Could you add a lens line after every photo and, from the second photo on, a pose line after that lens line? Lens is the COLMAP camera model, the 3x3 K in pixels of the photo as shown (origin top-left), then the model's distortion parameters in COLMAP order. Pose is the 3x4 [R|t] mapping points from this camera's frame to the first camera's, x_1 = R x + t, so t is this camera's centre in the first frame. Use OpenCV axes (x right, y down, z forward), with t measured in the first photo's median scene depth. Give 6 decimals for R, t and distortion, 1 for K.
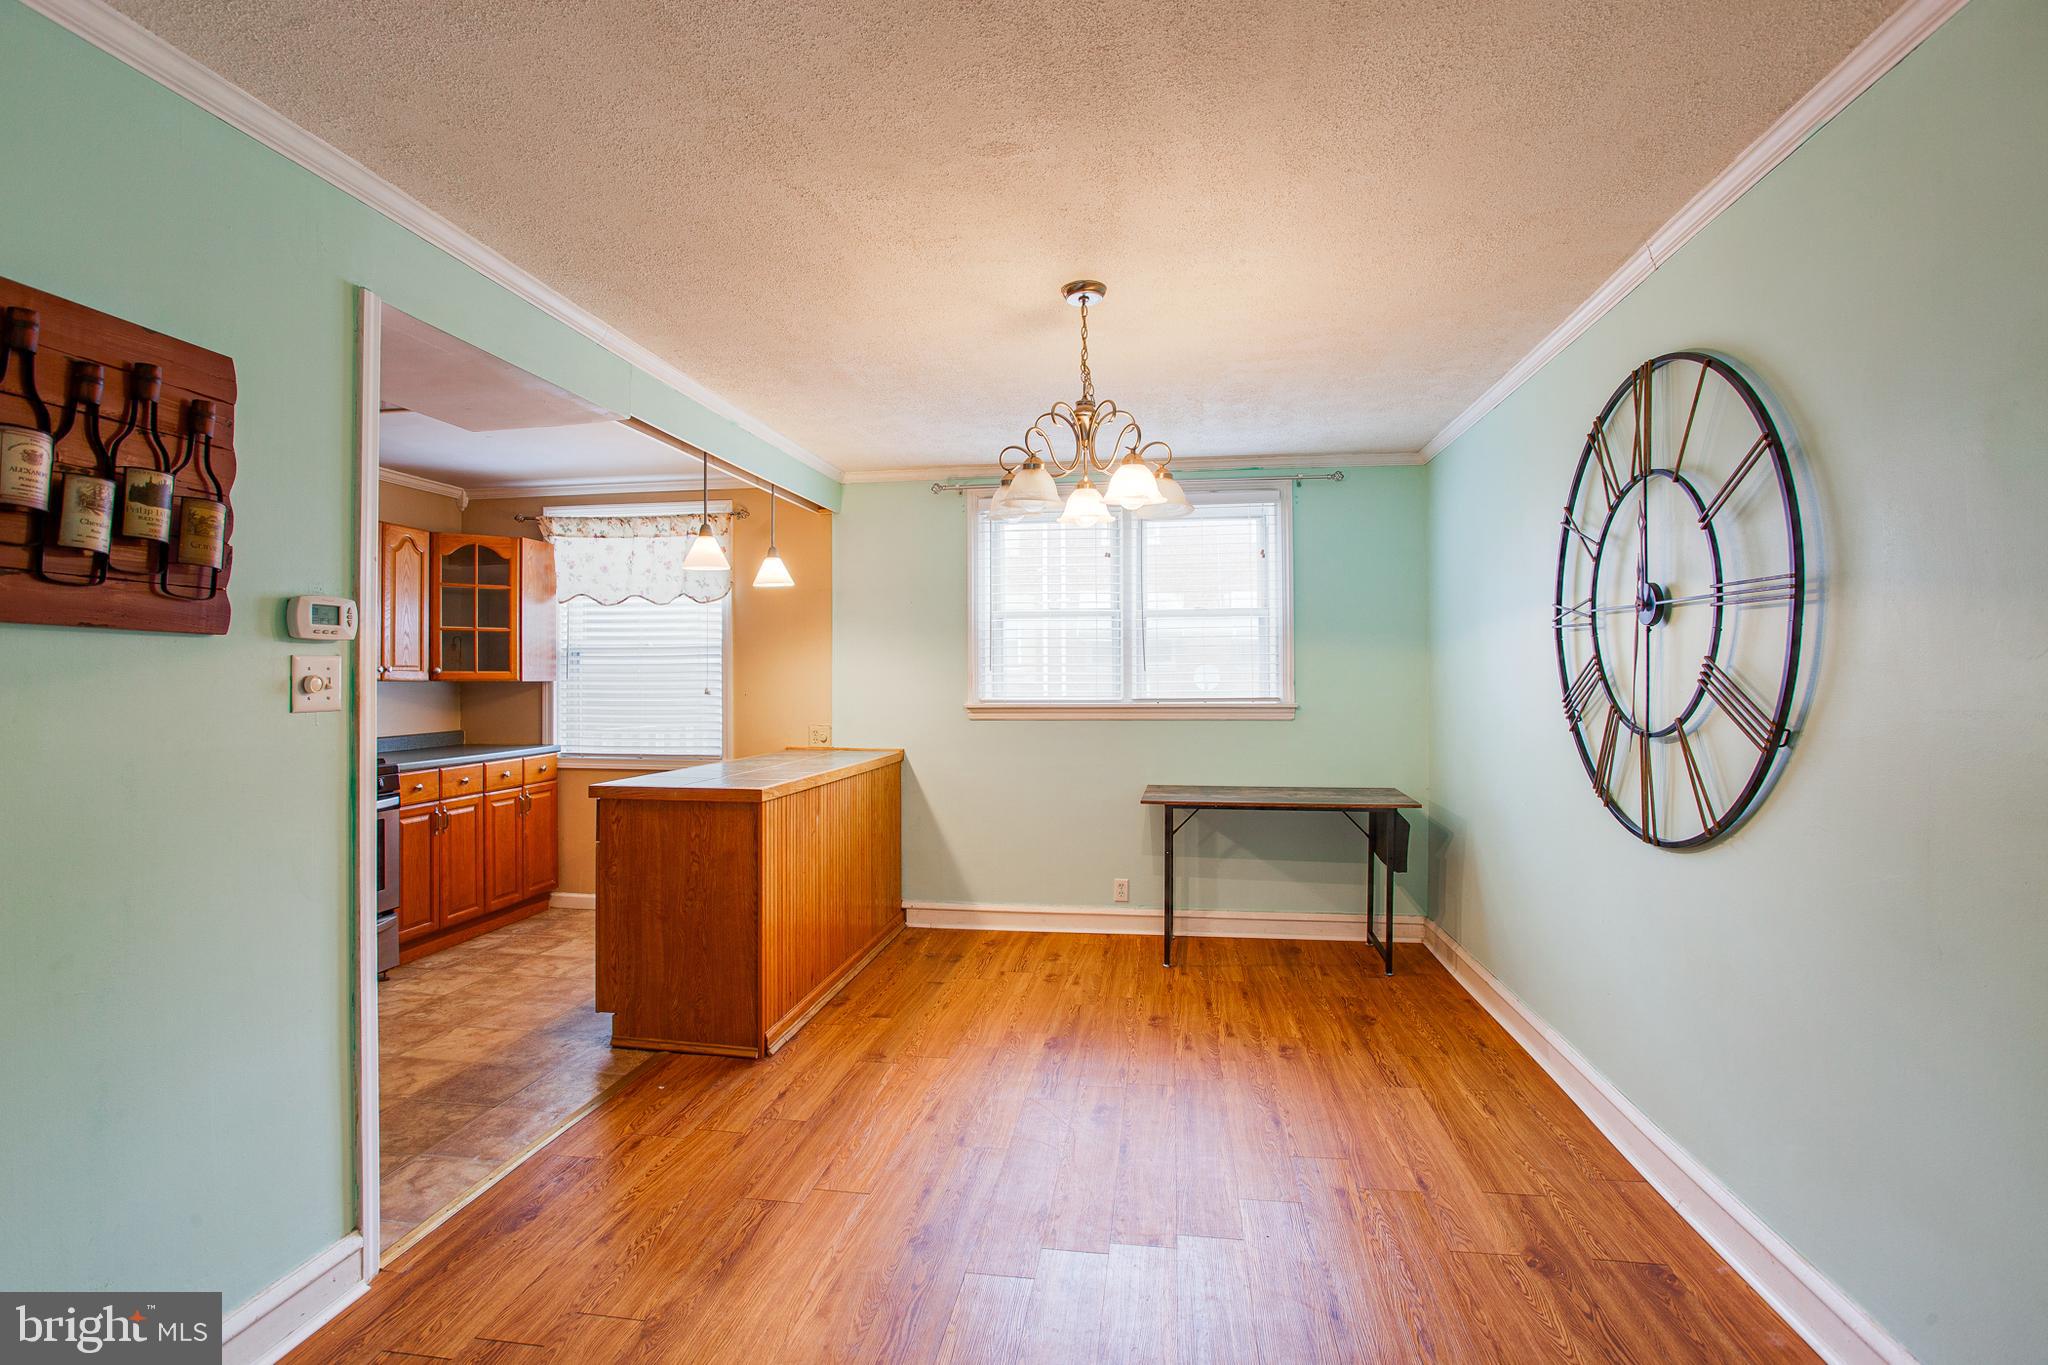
lens RADIAL K [[990.7, 0, 1017.6], [0, 990.7, 673.0], [0, 0, 1]] dist [-0.045971, 0.017767]
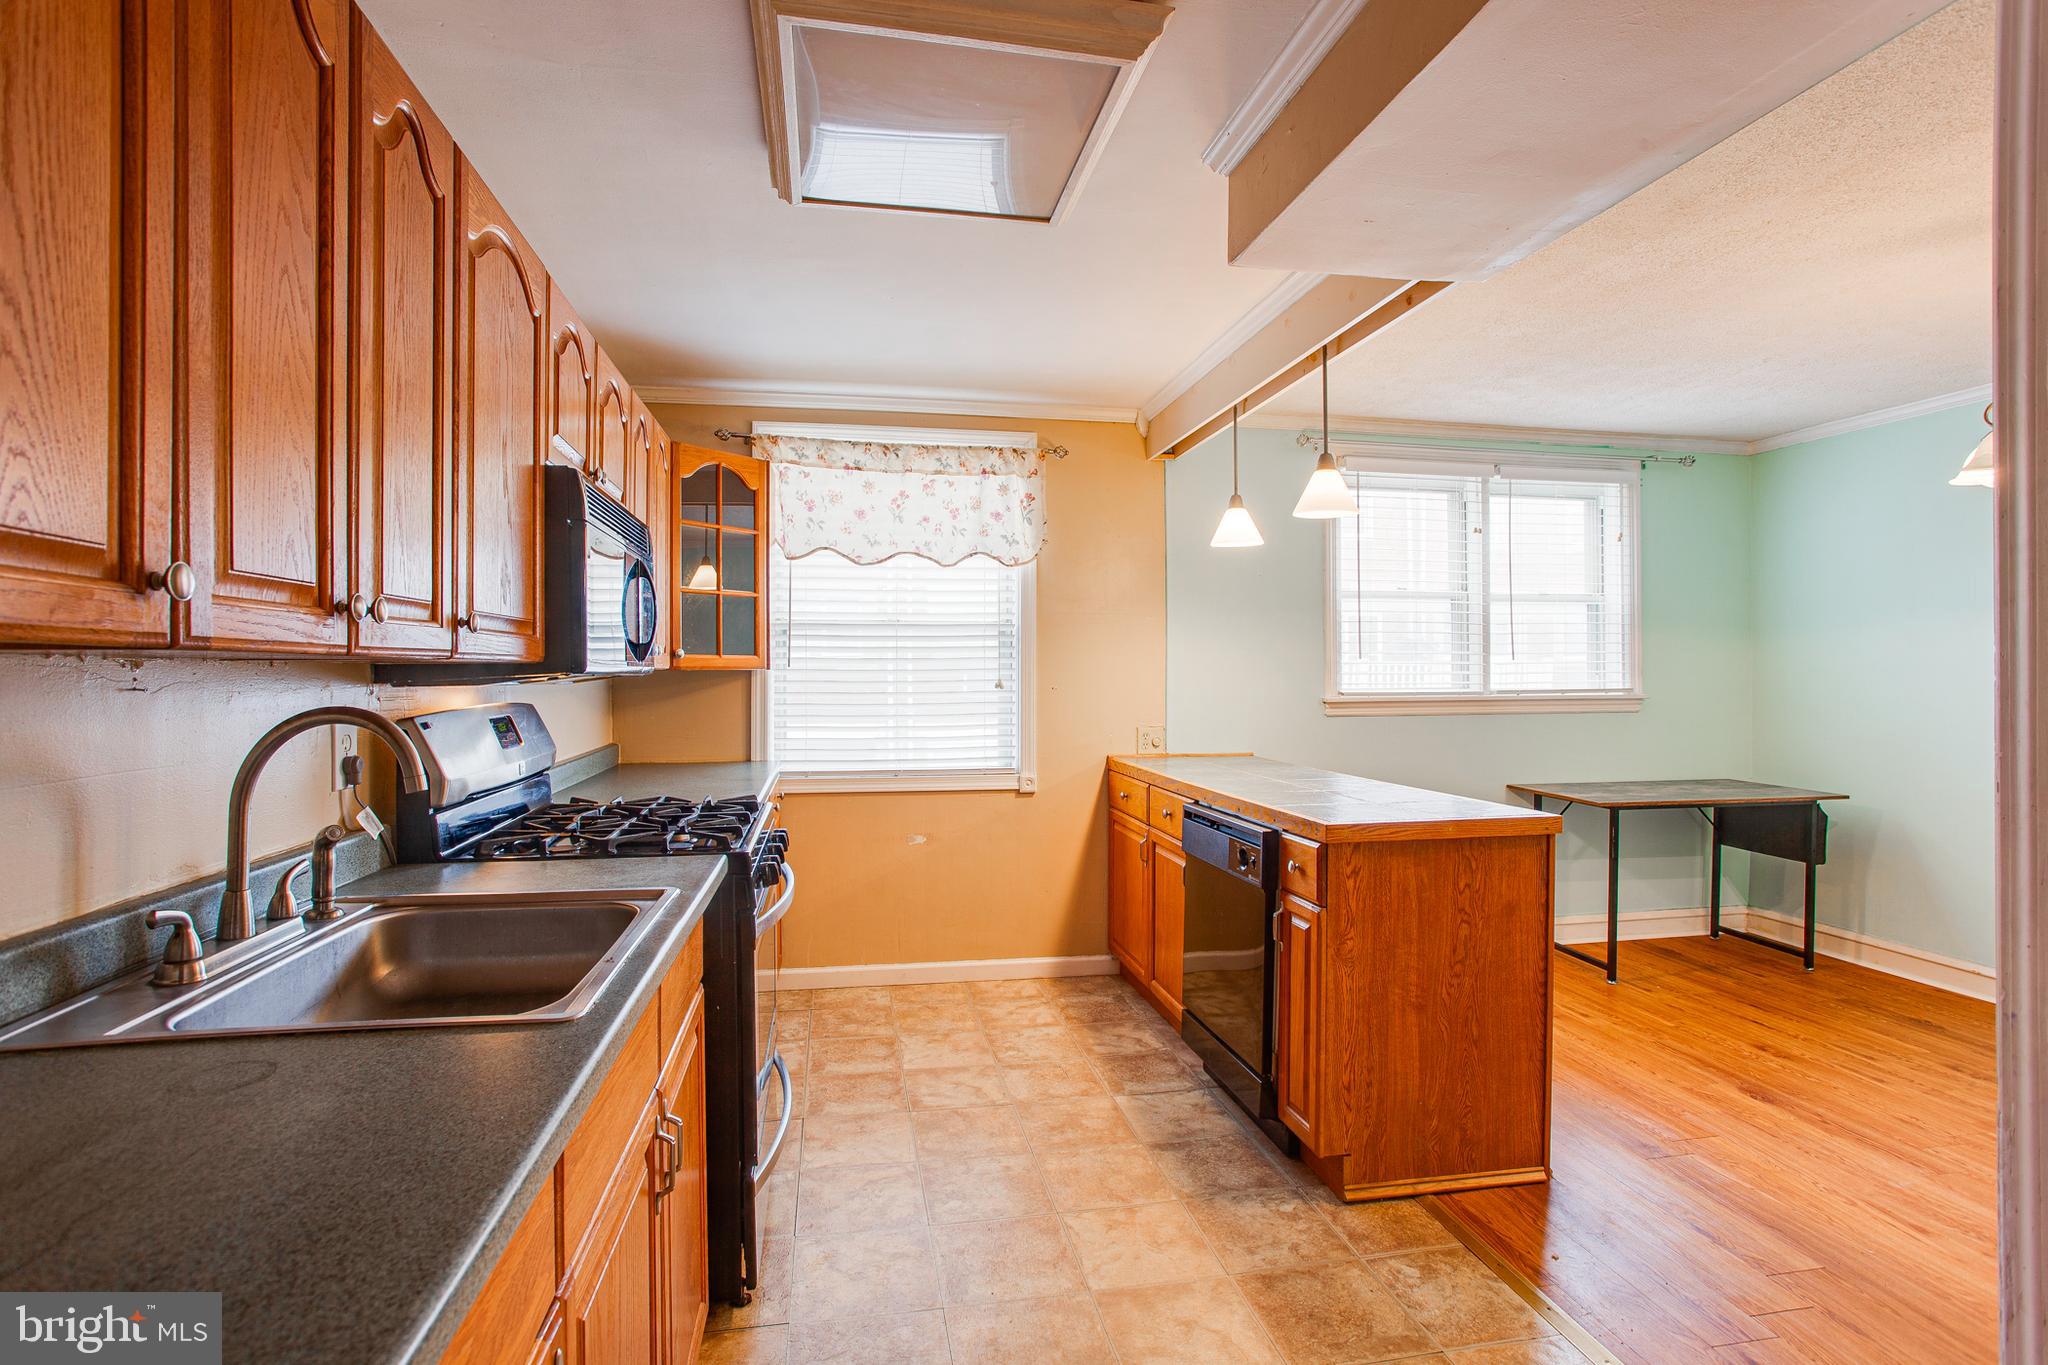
lens RADIAL K [[990.7, 0, 1027.5], [0, 990.7, 674.6], [0, 0, 1]] dist [-0.045971, 0.017767]
pose [[0.942388, 0.000183, 0.334521, -0.645164], [-0.003788, 0.999942, 0.010124, 0.004463], [-0.334500, -0.010808, 0.942334, 0.328619]]
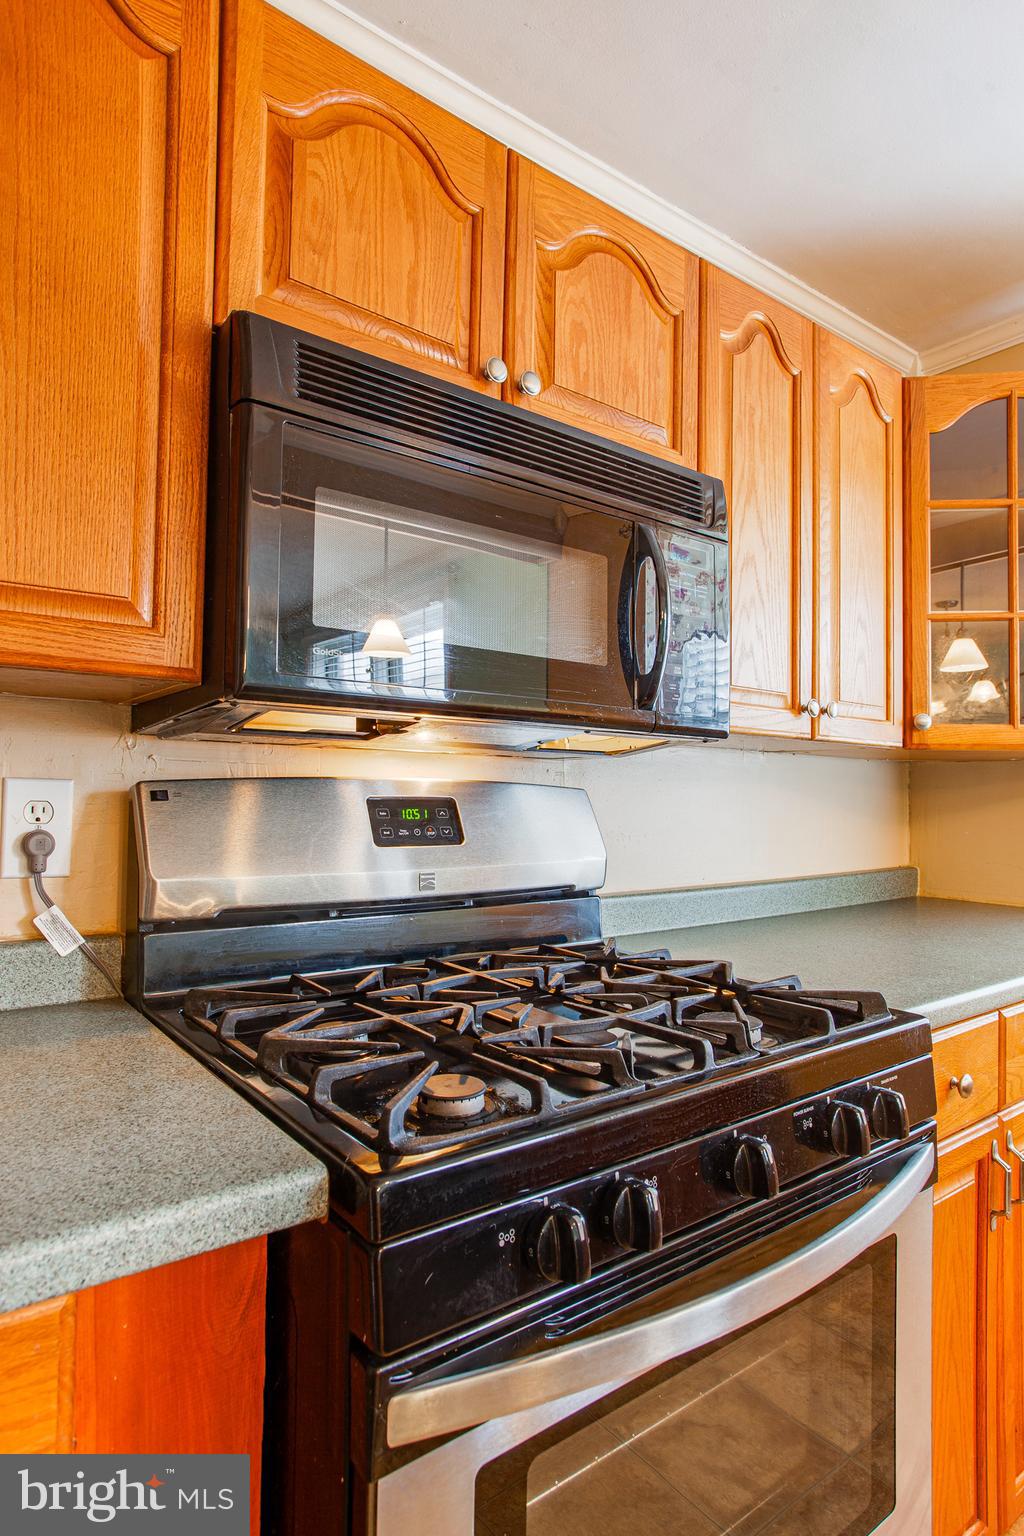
lens RADIAL K [[873.2, 0, 504.4], [0, 873.2, 764.7], [0, 0, 1]] dist [0.000506, 0.001833]
pose [[0.717754, -0.004578, -0.696282, -0.509456], [-0.012548, 0.999731, -0.019508, 0.025704], [0.696184, 0.022739, 0.717503, 0.684889]]
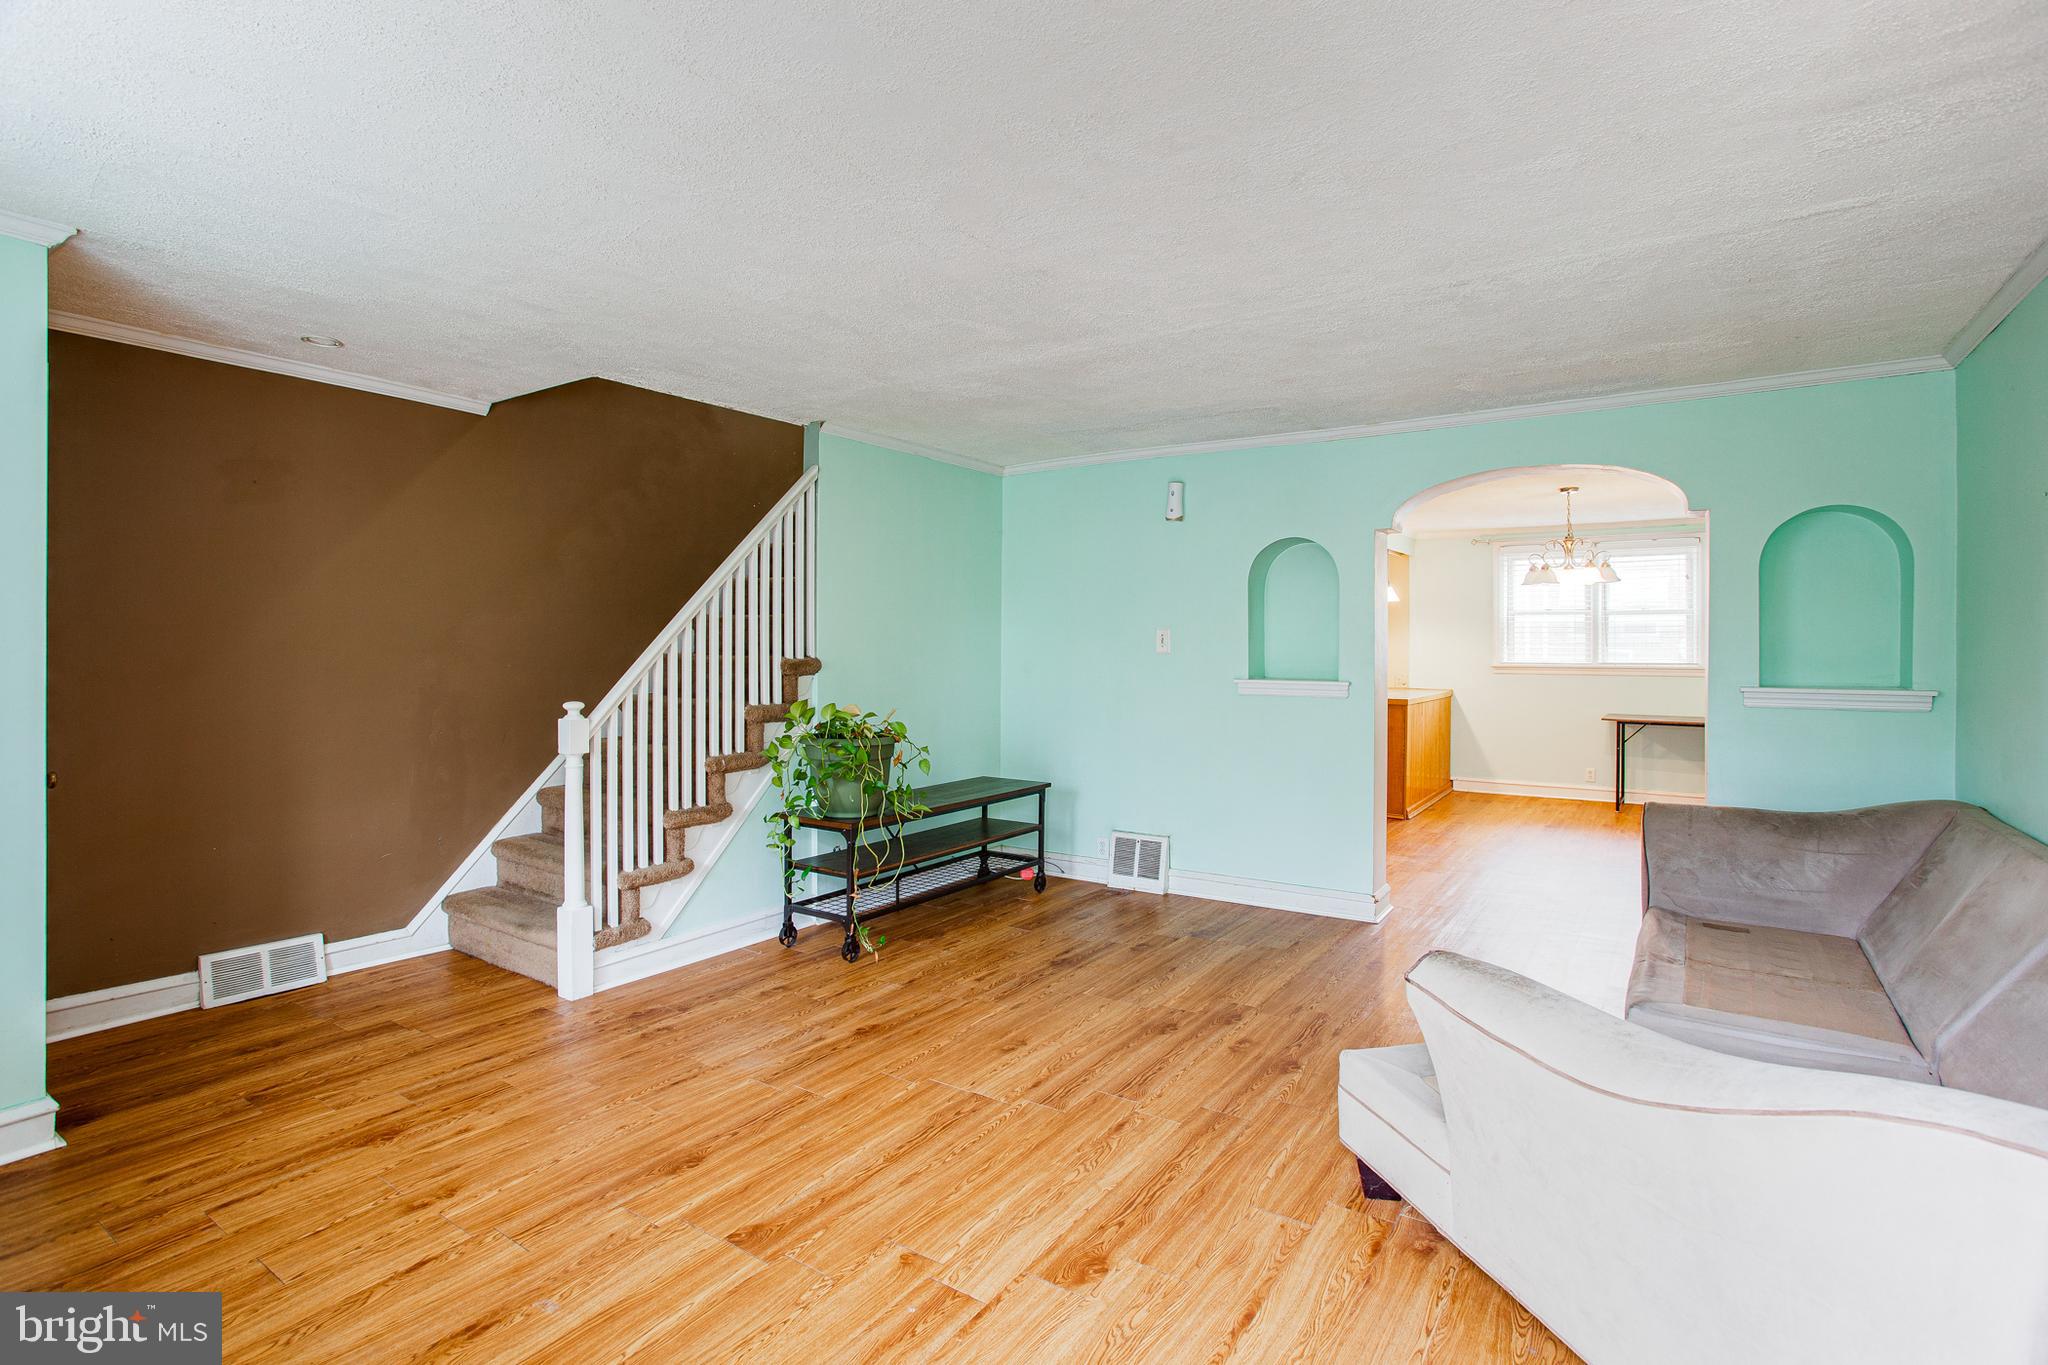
lens RADIAL K [[990.7, 0, 1020.8], [0, 990.7, 640.4], [0, 0, 1]] dist [-0.045971, 0.017767]
pose [[0.904345, 0.005542, -0.426766, -0.066759], [-0.004287, 0.999983, 0.003902, -0.014898], [0.426781, -0.001699, 0.904354, -0.952176]]
